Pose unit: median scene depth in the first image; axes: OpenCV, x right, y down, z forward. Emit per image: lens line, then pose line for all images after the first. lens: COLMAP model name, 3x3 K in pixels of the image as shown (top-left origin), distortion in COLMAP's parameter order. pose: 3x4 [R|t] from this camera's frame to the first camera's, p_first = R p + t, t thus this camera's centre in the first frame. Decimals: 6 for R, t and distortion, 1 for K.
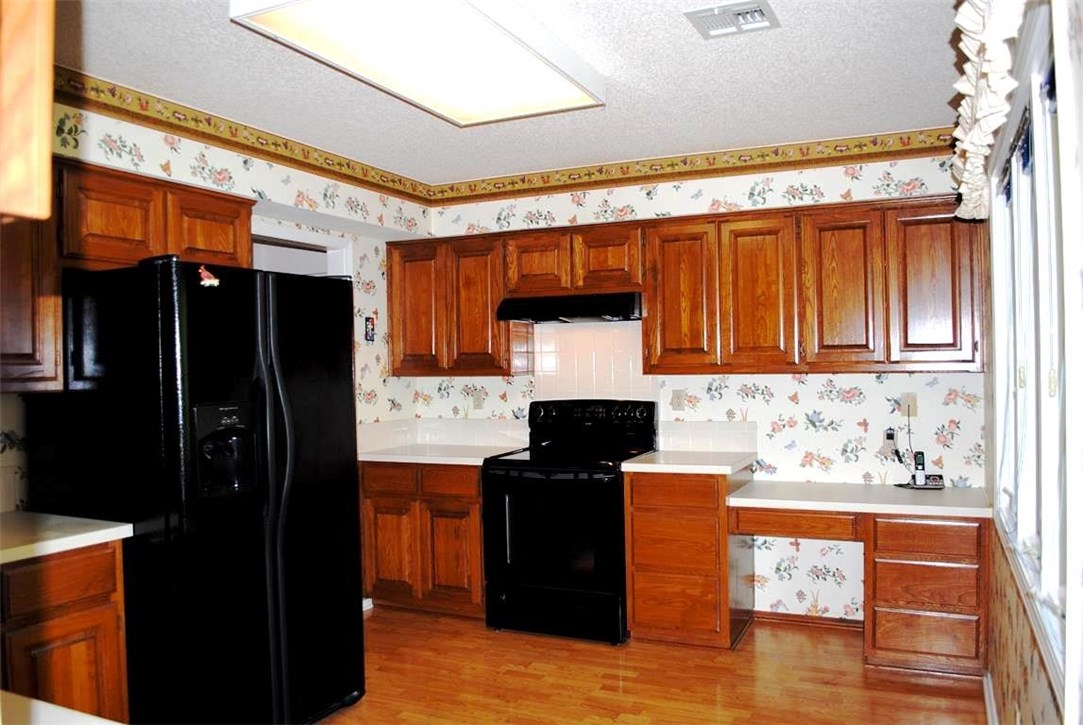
lens RADIAL K [[872.5, 0, 541.5], [0, 872.5, 362.5], [0, 0, 1]] dist [-0.063007, -0.009976]
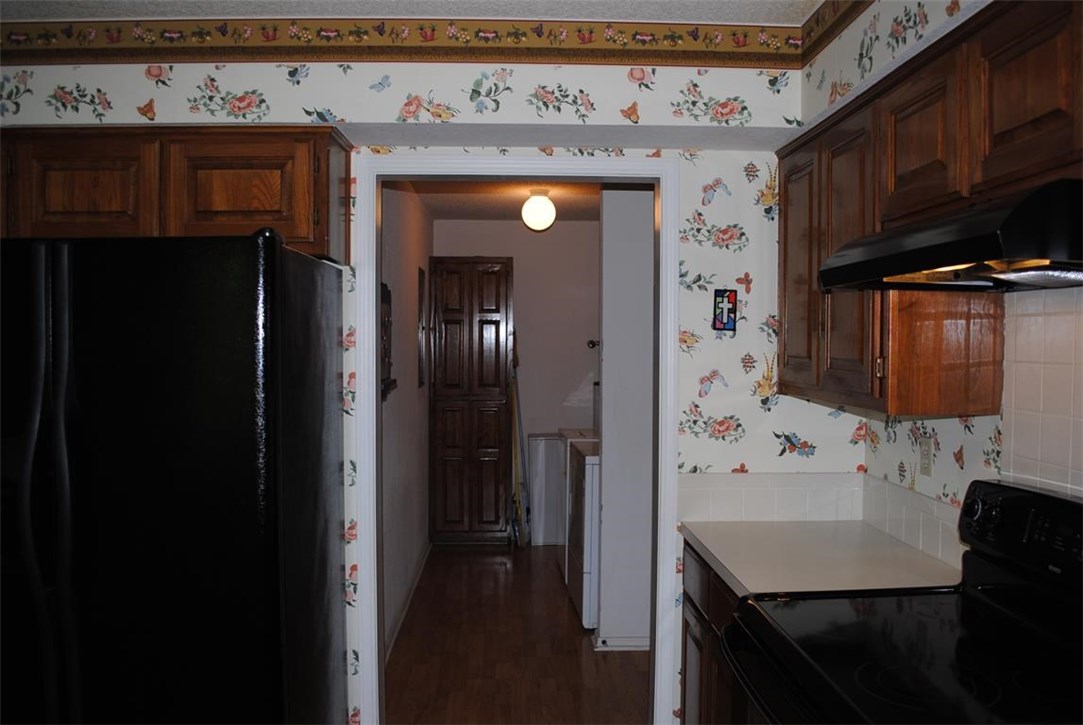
lens RADIAL K [[872.5, 0, 541.5], [0, 872.5, 362.5], [0, 0, 1]] dist [-0.063007, -0.009976]
pose [[0.460732, 0.020445, -0.887304, 0.291410], [-0.005001, 0.999779, 0.020440, -0.016984], [0.887525, -0.004980, 0.460732, 0.717710]]
